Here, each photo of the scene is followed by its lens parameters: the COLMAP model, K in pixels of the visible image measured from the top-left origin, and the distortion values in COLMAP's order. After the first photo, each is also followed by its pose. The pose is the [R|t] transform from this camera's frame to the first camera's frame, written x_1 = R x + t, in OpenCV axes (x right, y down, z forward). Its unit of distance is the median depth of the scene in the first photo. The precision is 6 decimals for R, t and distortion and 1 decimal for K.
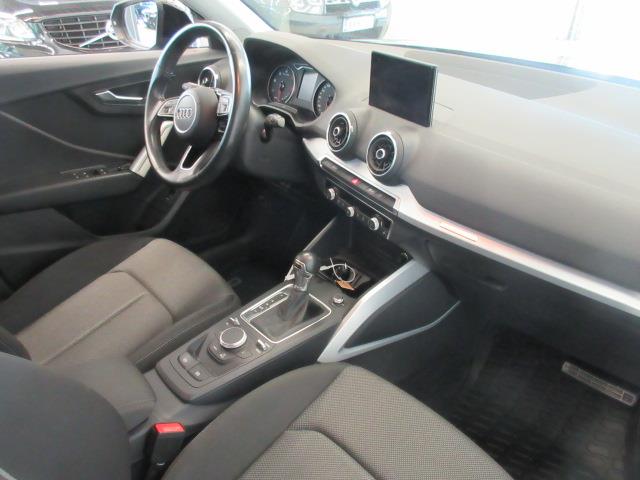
lens RADIAL K [[514.8, 0, 320.0], [0, 514.8, 240.0], [0, 0, 1]] dist [0.008063, -0.005908]
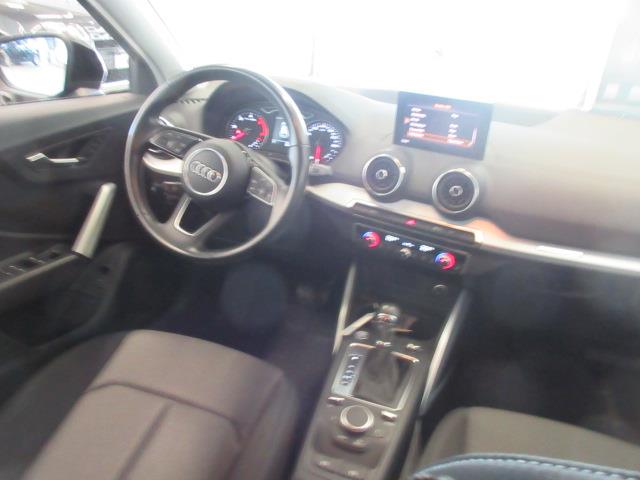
lens RADIAL K [[514.8, 0, 320.0], [0, 514.8, 240.0], [0, 0, 1]] dist [0.008063, -0.005908]
pose [[0.881917, -0.164852, 0.441640, -0.520615], [0.190232, 0.981647, -0.013455, -0.100403], [-0.431316, 0.095881, 0.897091, 0.204104]]
